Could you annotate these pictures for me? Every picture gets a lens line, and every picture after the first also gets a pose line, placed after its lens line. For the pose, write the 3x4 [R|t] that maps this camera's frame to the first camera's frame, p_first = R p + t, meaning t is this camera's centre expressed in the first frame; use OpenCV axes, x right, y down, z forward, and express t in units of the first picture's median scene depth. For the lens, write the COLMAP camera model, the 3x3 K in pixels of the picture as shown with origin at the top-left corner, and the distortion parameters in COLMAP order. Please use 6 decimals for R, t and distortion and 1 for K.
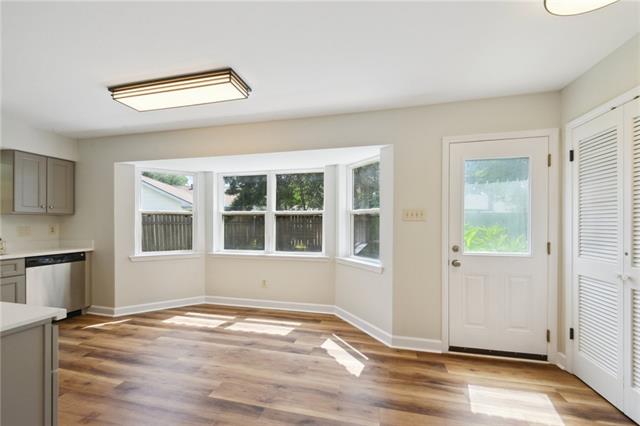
lens RADIAL K [[252.4, 0, 317.5], [0, 252.4, 219.7], [0, 0, 1]] dist [0.009375, -0.000574]
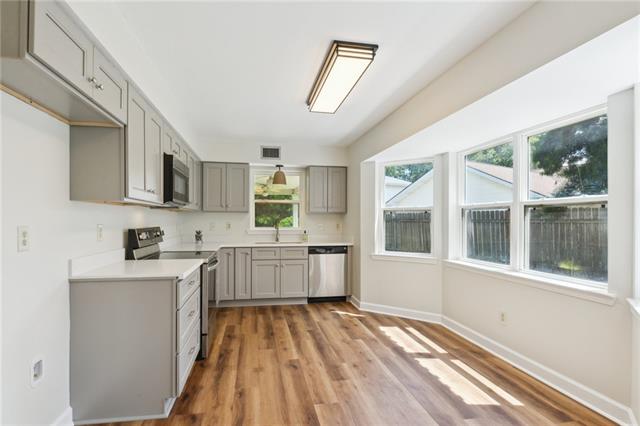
lens RADIAL K [[335.2, 0, 317.6], [0, 335.2, 216.6], [0, 0, 1]] dist [0.002057, -0.001256]
pose [[0.411448, -0.008388, -0.911395, 0.399308], [0.009065, 0.999946, -0.005110, 0.003365], [0.911388, -0.006159, 0.411502, 0.283617]]
